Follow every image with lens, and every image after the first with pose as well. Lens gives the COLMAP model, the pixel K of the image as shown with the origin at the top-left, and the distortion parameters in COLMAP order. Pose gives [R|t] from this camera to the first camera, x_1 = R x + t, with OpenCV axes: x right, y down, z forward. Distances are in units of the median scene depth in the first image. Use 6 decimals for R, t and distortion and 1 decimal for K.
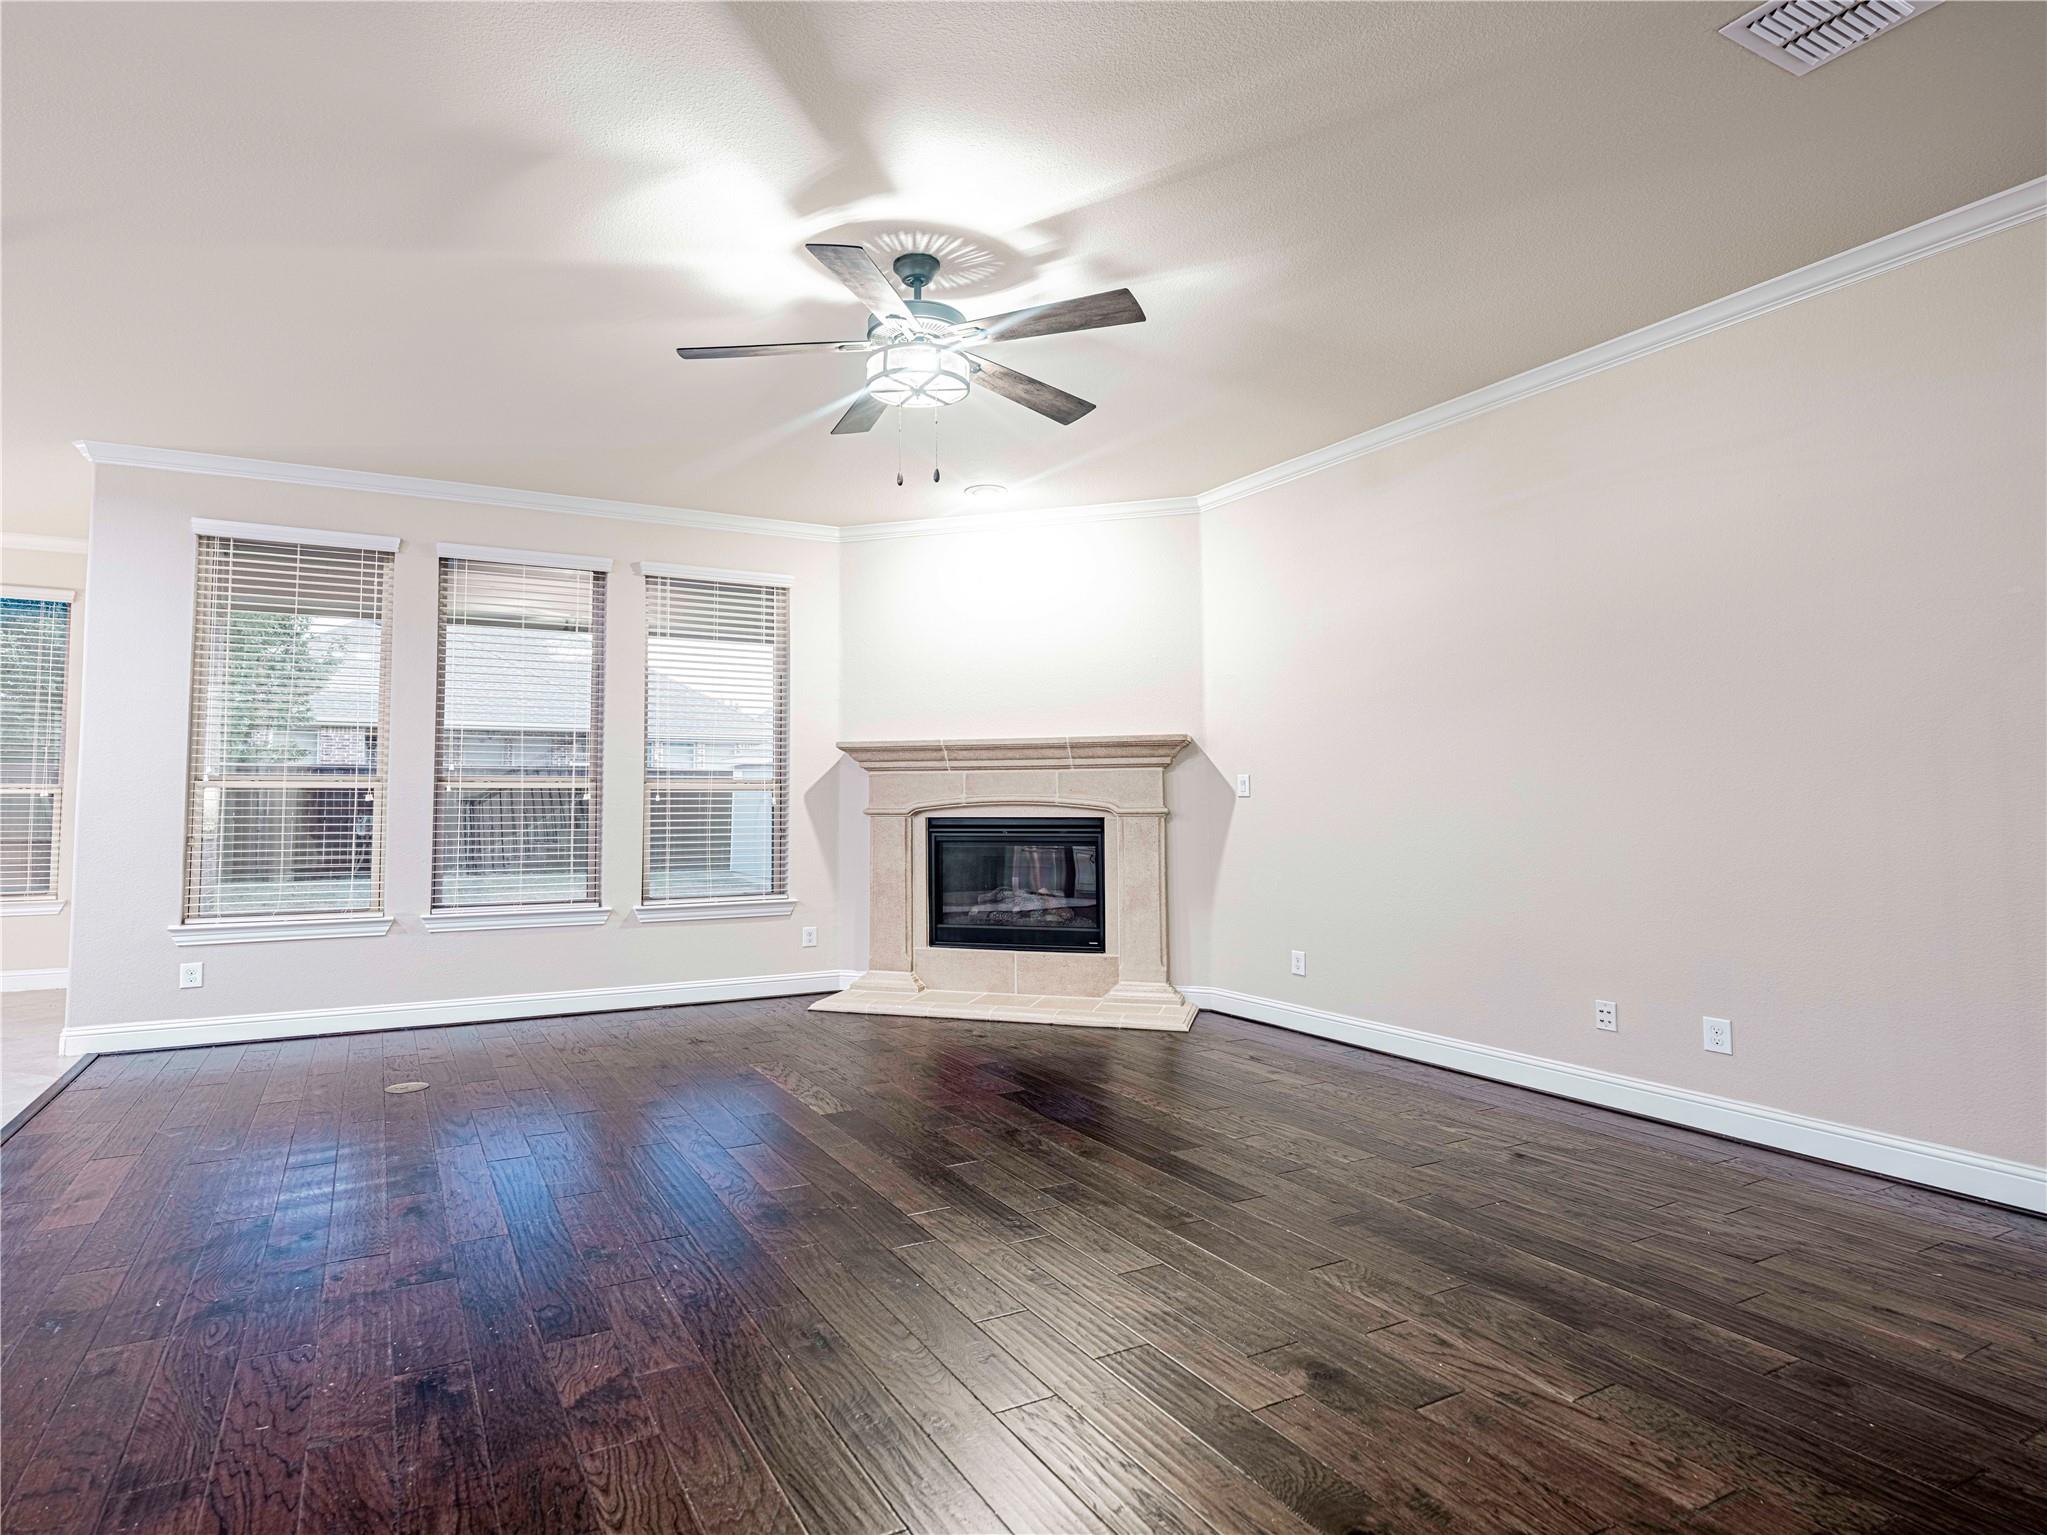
lens RADIAL K [[1090.7, 0, 1023.5], [0, 1090.7, 767.5], [0, 0, 1]] dist [0.000155, -0.000446]
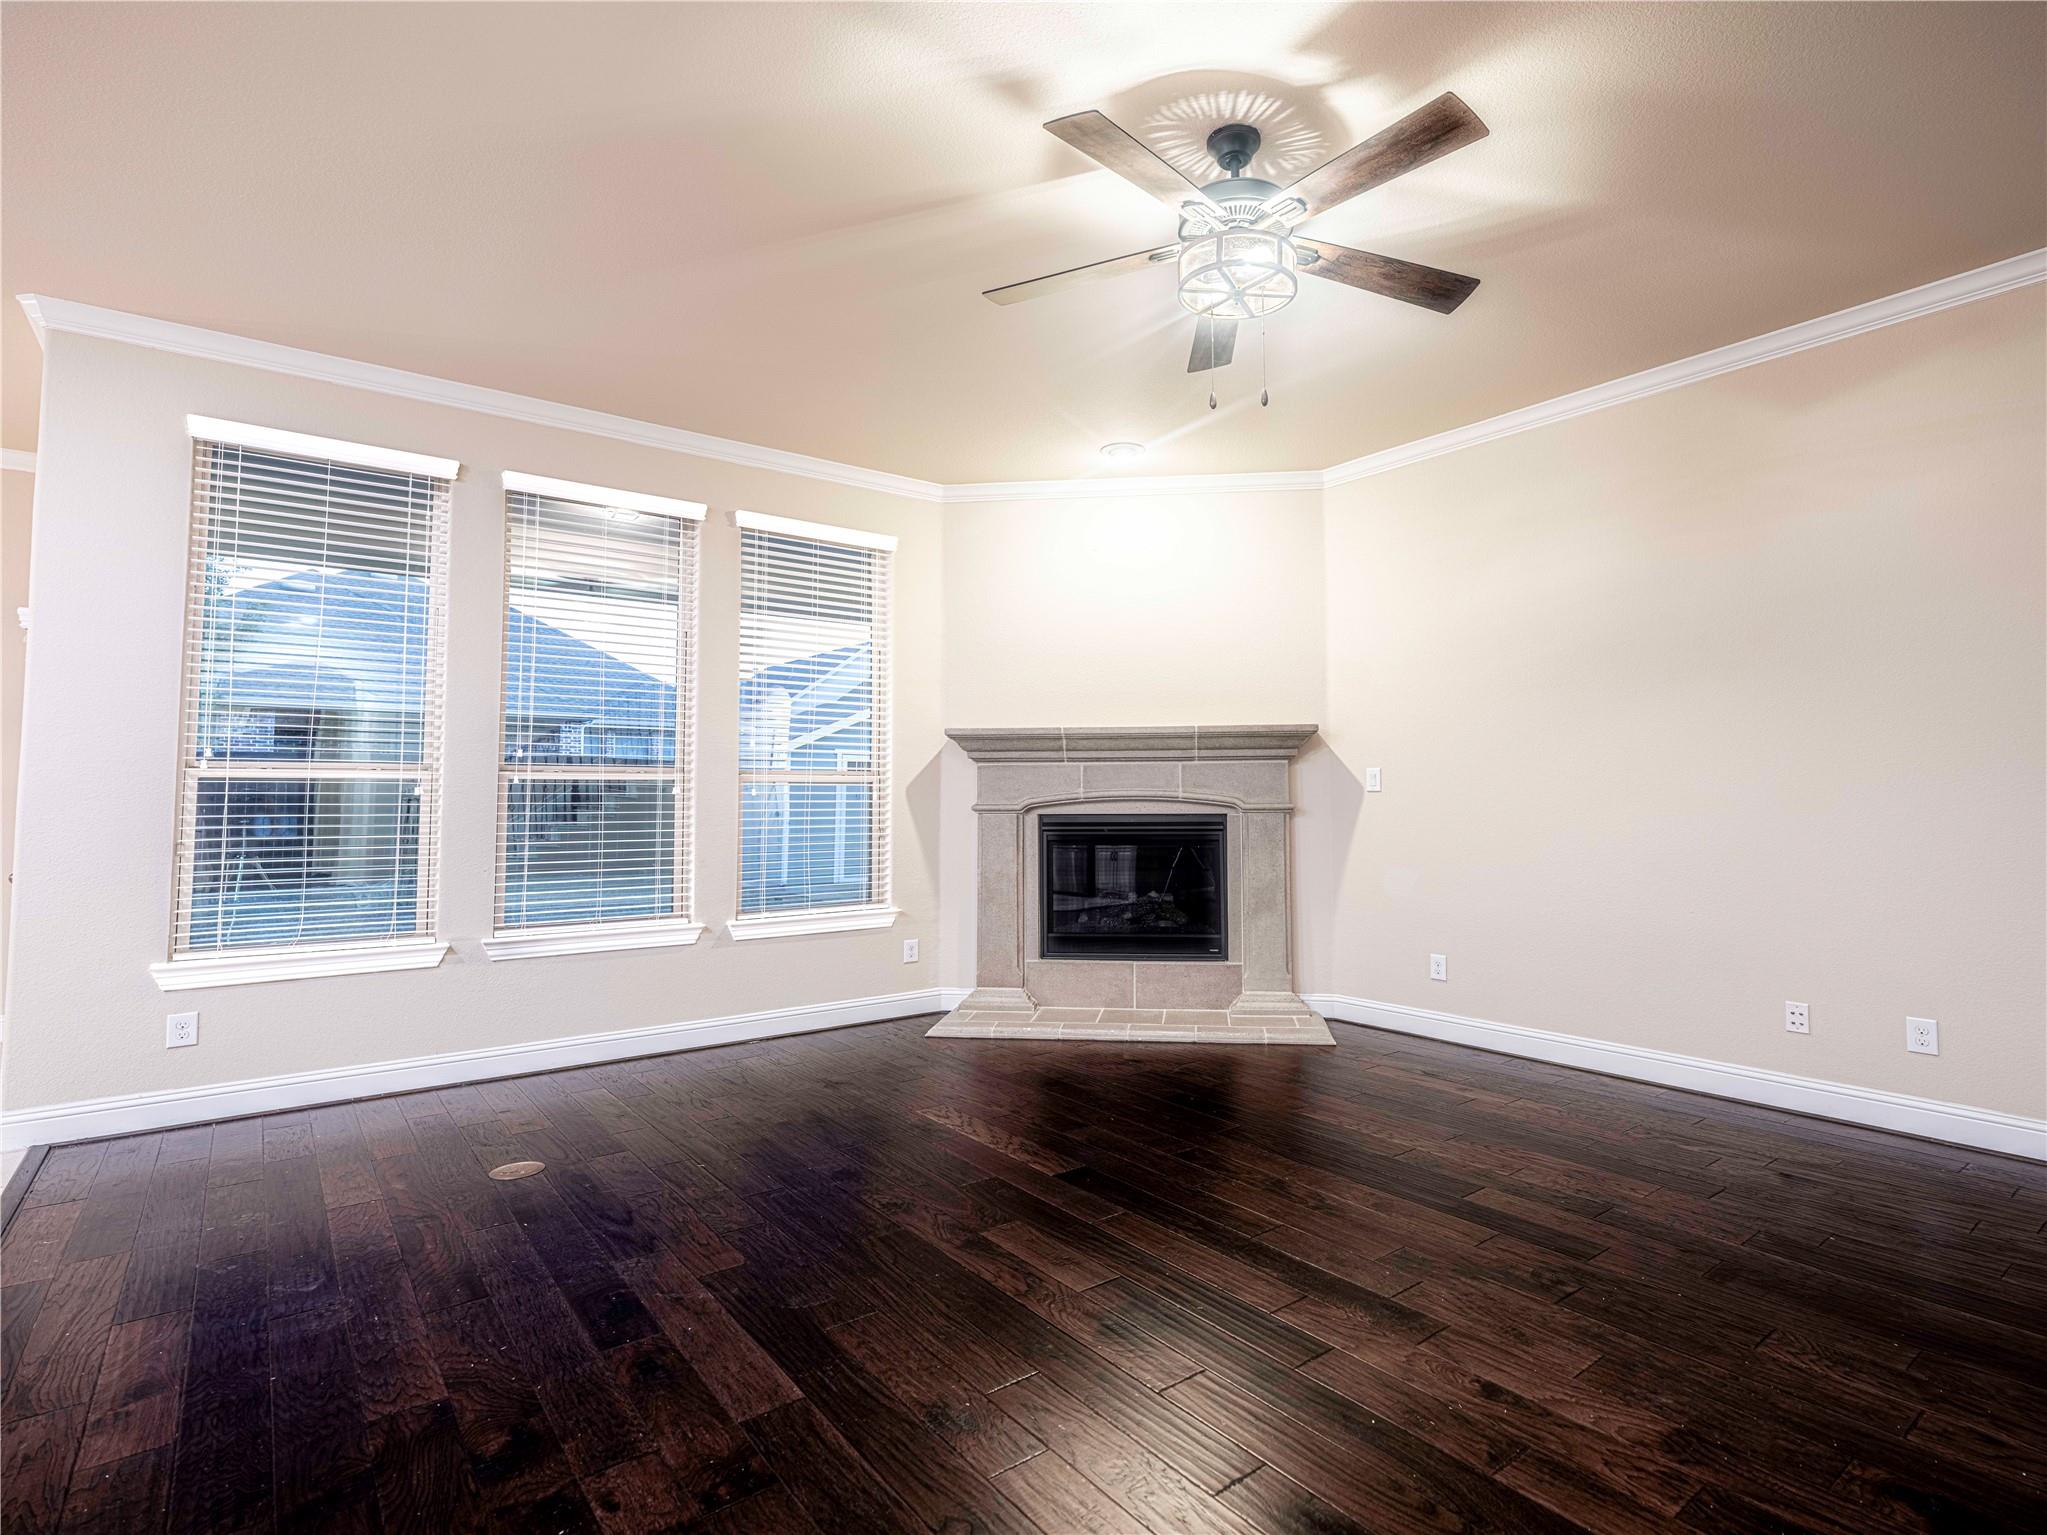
lens RADIAL K [[1037.0, 0, 1023.5], [0, 1037.0, 767.5], [0, 0, 1]] dist [-0.005104, 0.001917]
pose [[0.987186, 0.005065, 0.159496, -0.239737], [-0.005803, 0.999974, 0.004164, 0.003910], [-0.159471, -0.005036, 0.987190, 0.164197]]
